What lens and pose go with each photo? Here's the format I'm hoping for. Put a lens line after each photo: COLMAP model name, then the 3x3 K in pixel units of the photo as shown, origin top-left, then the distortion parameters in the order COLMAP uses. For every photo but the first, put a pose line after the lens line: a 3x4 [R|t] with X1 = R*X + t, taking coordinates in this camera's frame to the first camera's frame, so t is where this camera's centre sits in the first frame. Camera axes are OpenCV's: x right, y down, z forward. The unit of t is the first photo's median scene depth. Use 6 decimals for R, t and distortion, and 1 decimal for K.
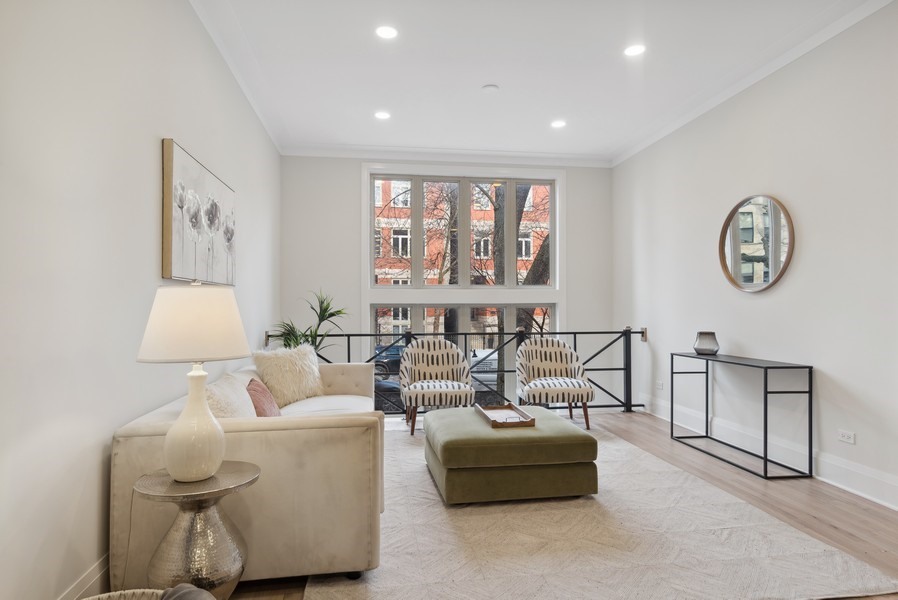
lens RADIAL K [[524.7, 0, 454.0], [0, 524.7, 302.7], [0, 0, 1]] dist [0.002271, 0.001138]
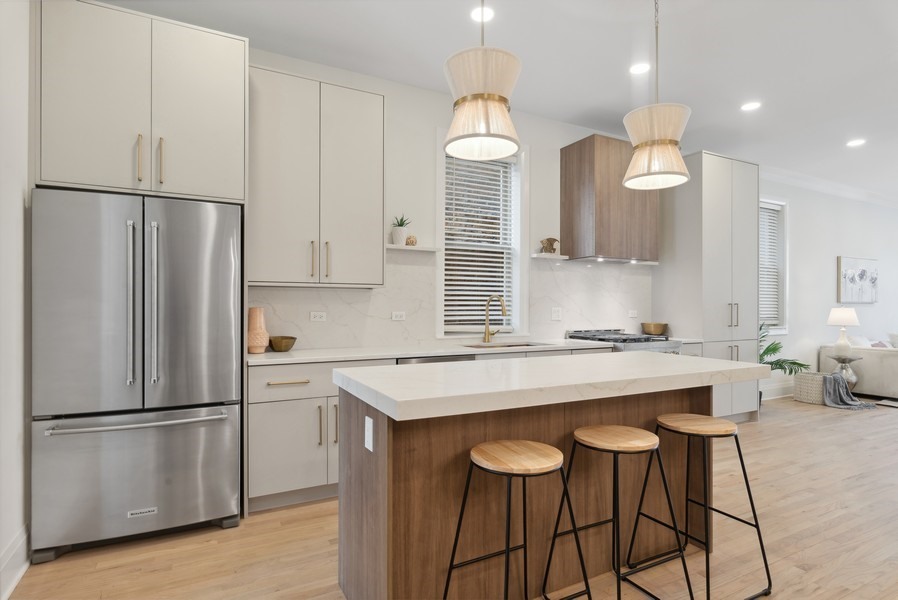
lens RADIAL K [[476.6, 0, 446.6], [0, 476.6, 307.1], [0, 0, 1]] dist [-0.001602, -0.000984]
pose [[0.325974, -0.000169, -0.945379, 1.268560], [0.005175, 0.999985, 0.001606, -0.035702], [0.945365, -0.005416, 0.325970, -1.969388]]
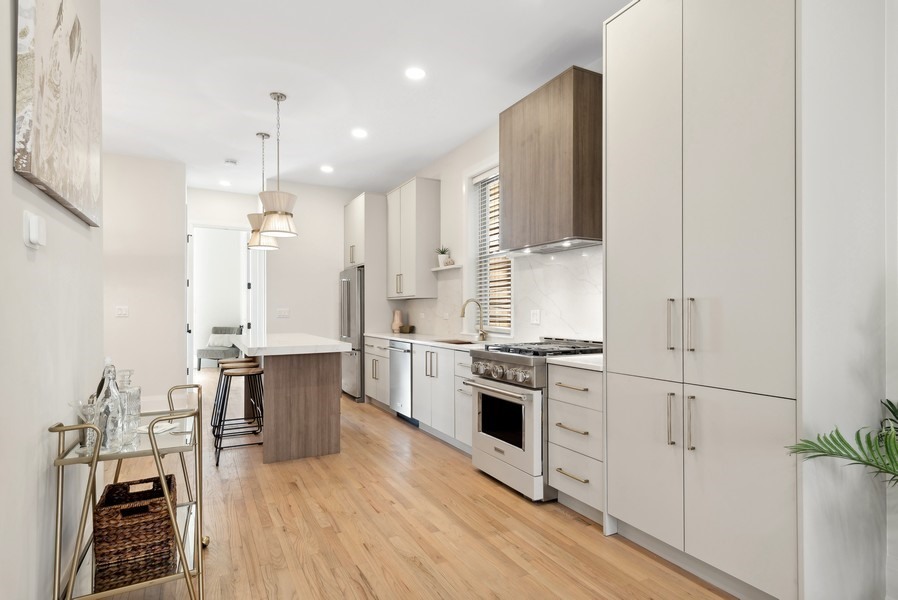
lens RADIAL K [[476.6, 0, 444.1], [0, 476.6, 304.3], [0, 0, 1]] dist [-0.001602, -0.000984]
pose [[-0.949169, 0.002609, -0.314756, 0.545545], [0.009127, 0.999773, -0.019235, -0.018568], [0.314634, -0.021130, -0.948978, 0.262427]]
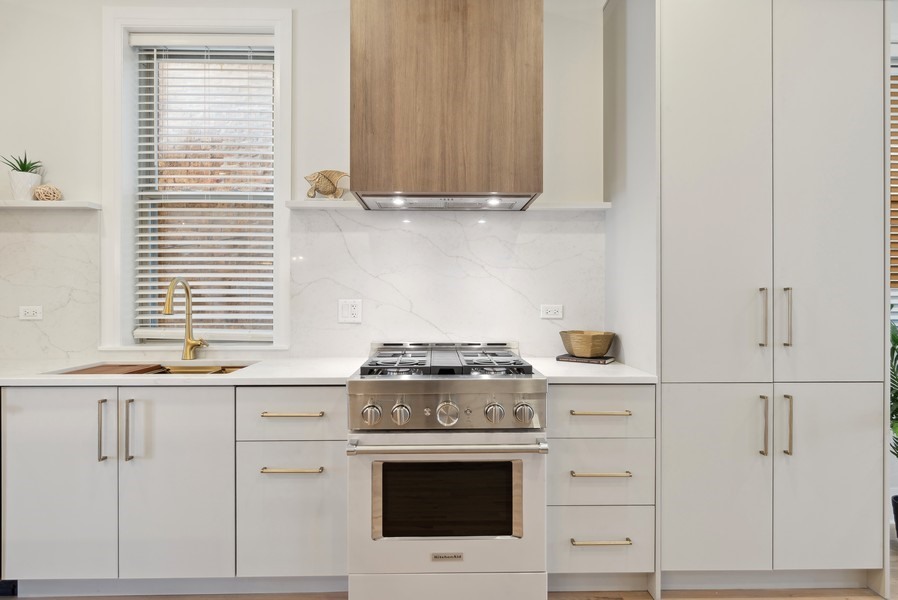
lens RADIAL K [[476.6, 0, 449.7], [0, 476.6, 302.2], [0, 0, 1]] dist [-0.001602, -0.000984]
pose [[-0.128864, 0.000390, -0.991662, 0.684452], [0.007248, 0.999974, -0.000548, -0.021609], [0.991636, -0.007258, -0.128863, -0.753867]]
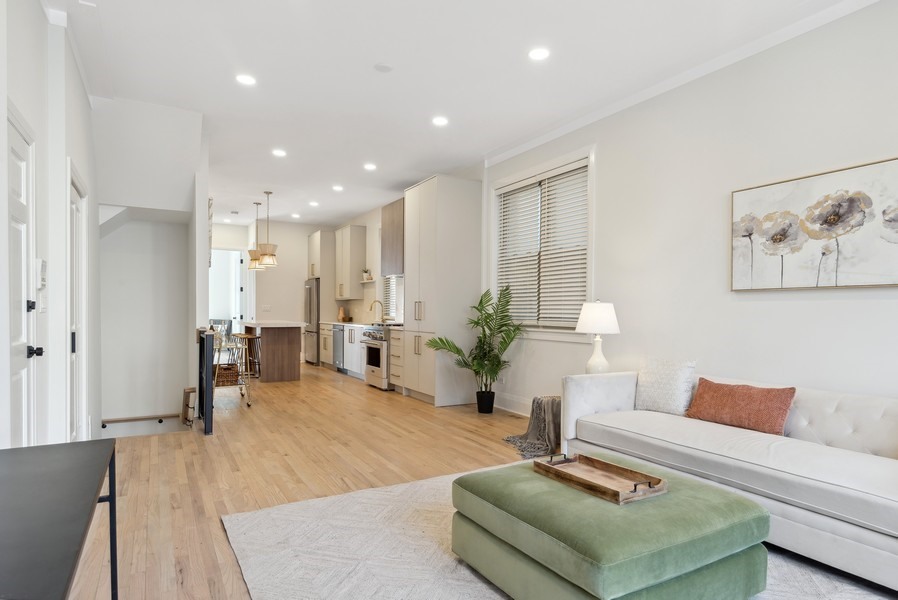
lens RADIAL K [[524.7, 0, 452.5], [0, 524.7, 313.3], [0, 0, 1]] dist [0.002271, 0.001138]
pose [[-0.936978, 0.000461, -0.349388, 0.629172], [0.001019, 0.999998, -0.001412, 0.018171], [0.349387, -0.001679, -0.936977, 1.996317]]
